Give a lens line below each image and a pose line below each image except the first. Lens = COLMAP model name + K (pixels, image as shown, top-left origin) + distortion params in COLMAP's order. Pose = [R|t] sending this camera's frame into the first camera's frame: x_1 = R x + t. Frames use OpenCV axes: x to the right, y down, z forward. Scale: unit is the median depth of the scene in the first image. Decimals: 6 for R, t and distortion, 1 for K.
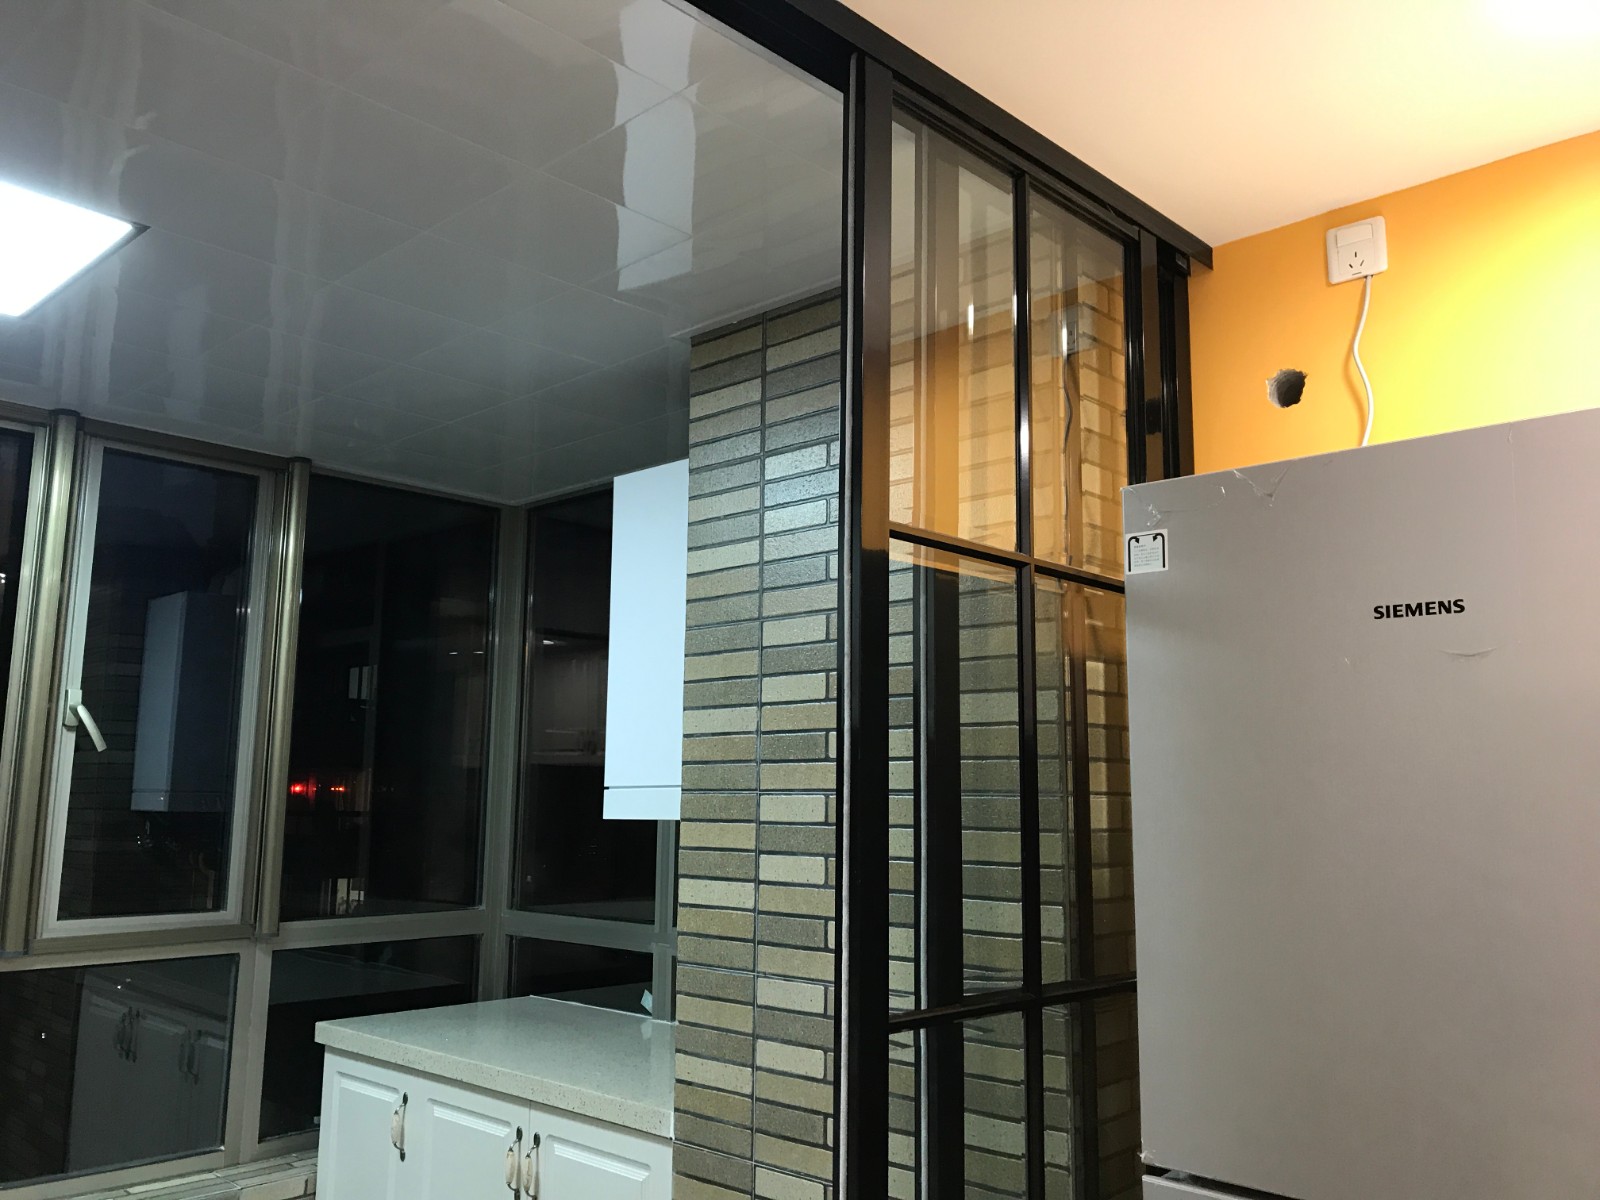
lens RADIAL K [[1290.5, 0, 800.0], [0, 1290.5, 600.0], [0, 0, 1]] dist [0.037032, -0.009041]
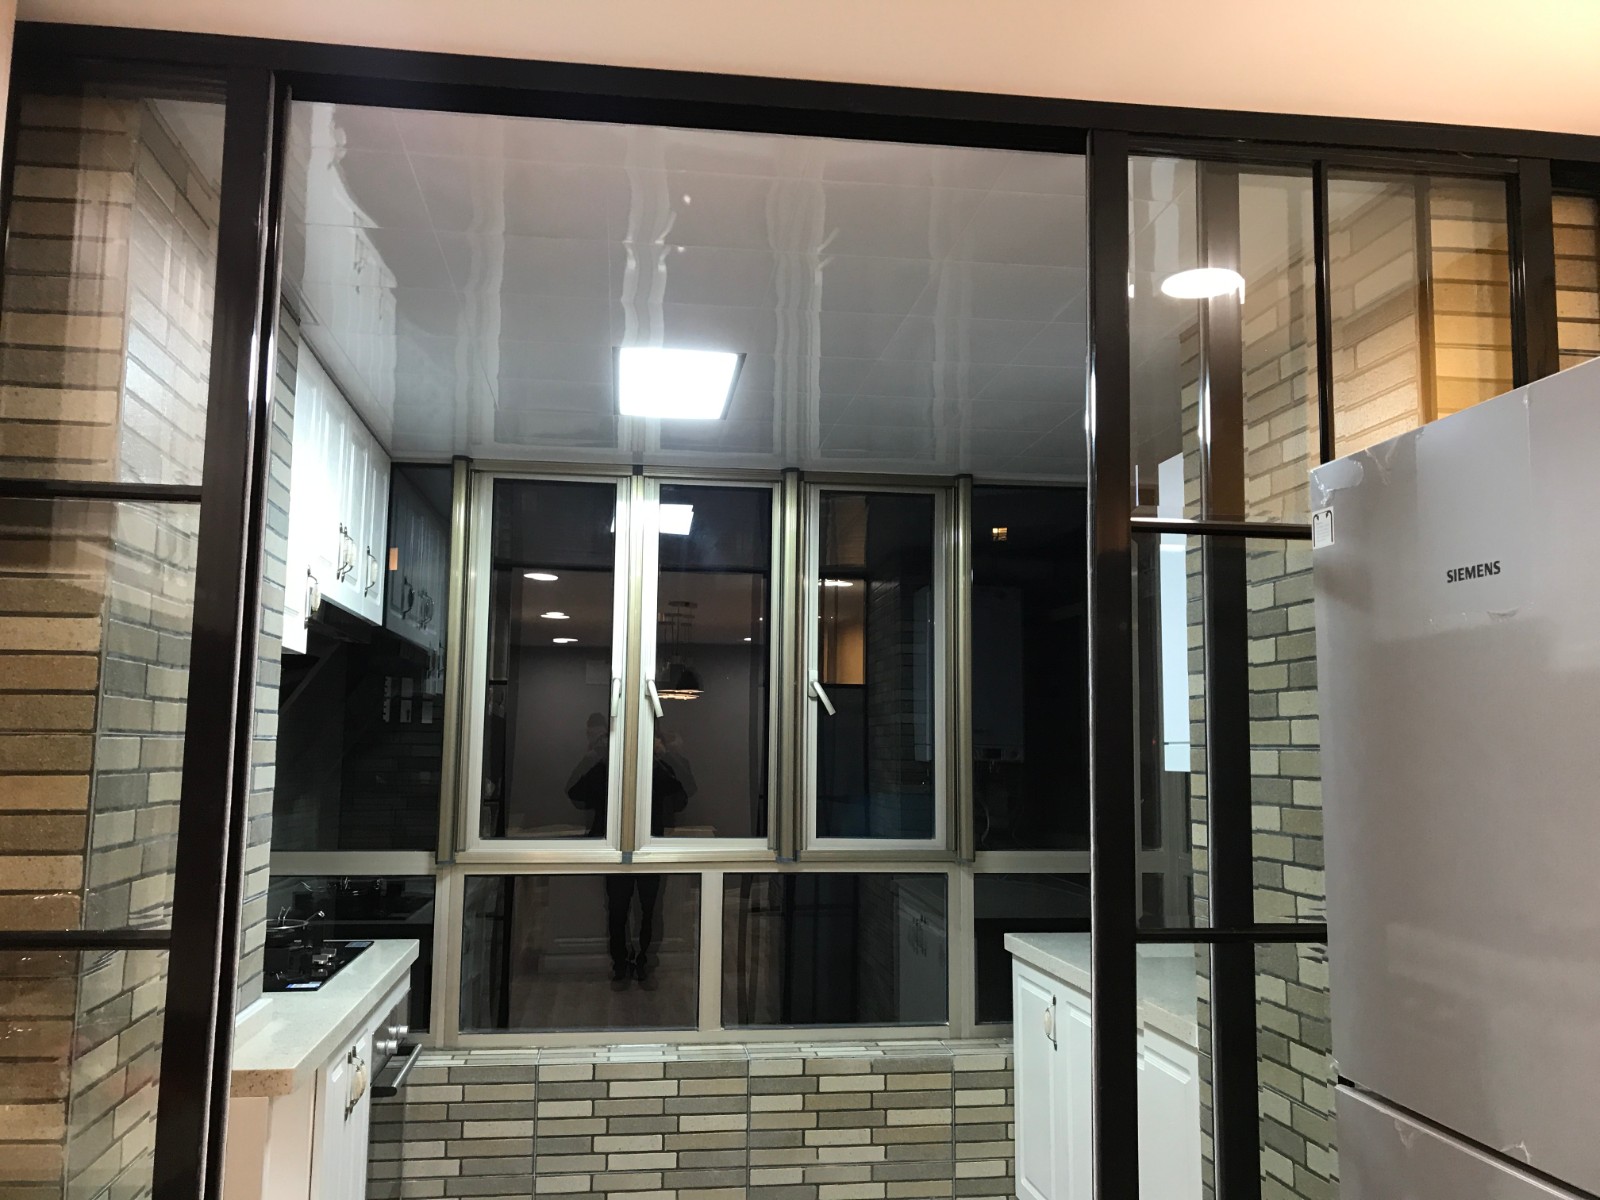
lens RADIAL K [[1290.5, 0, 800.0], [0, 1290.5, 600.0], [0, 0, 1]] dist [0.037032, -0.009041]
pose [[0.781658, -0.071419, -0.619604, 0.275482], [0.092013, 0.995757, 0.001301, -0.008551], [0.616882, -0.058028, 0.784913, -0.064071]]
